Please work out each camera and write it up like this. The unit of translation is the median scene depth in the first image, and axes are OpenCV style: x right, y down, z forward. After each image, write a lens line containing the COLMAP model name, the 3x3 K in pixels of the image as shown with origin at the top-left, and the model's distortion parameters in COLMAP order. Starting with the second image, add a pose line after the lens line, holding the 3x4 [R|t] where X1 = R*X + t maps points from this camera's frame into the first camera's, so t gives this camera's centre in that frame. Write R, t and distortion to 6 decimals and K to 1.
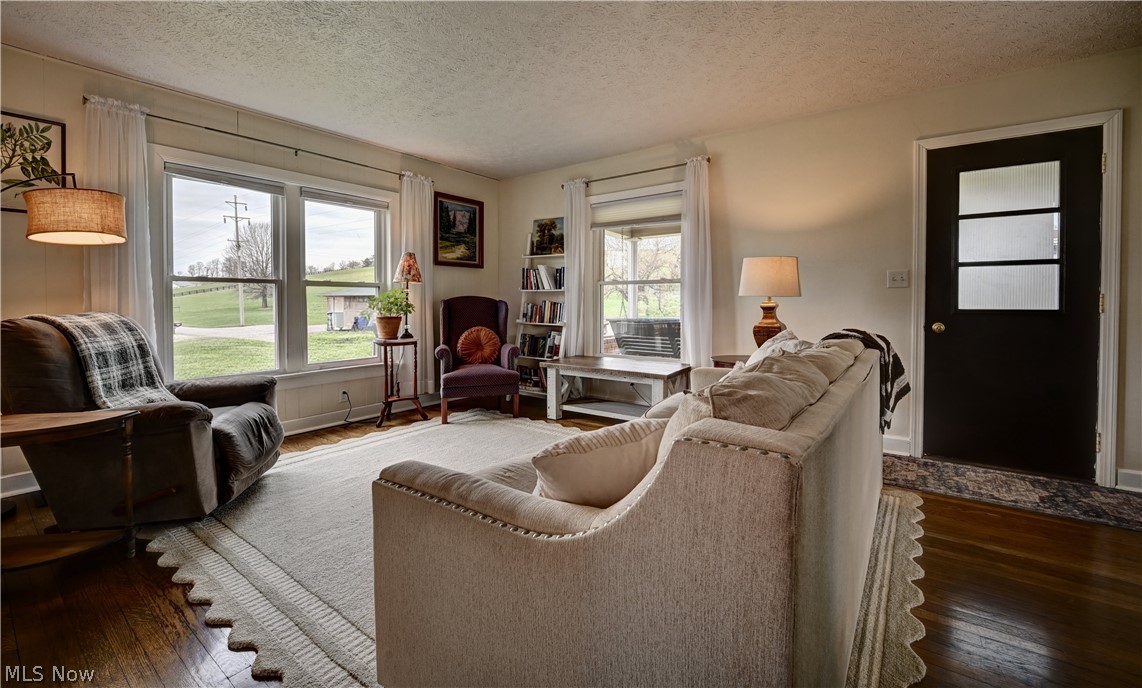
lens RADIAL K [[484.7, 0, 571.3], [0, 484.7, 305.3], [0, 0, 1]] dist [-0.001726, -0.000453]
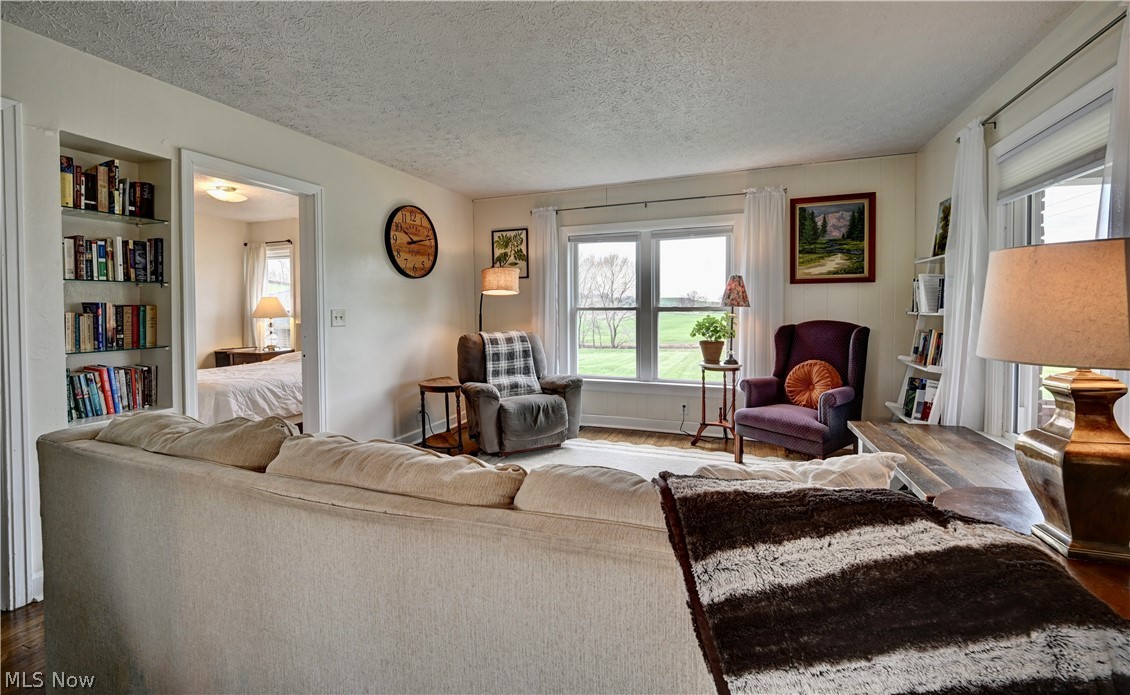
lens RADIAL K [[465.9, 0, 562.3], [0, 465.9, 321.0], [0, 0, 1]] dist [0.000027, -0.000017]
pose [[0.253229, 0.022712, -0.967140, 0.474786], [-0.002663, 0.999737, 0.022780, -0.038769], [0.967403, -0.003193, 0.253223, 0.438539]]
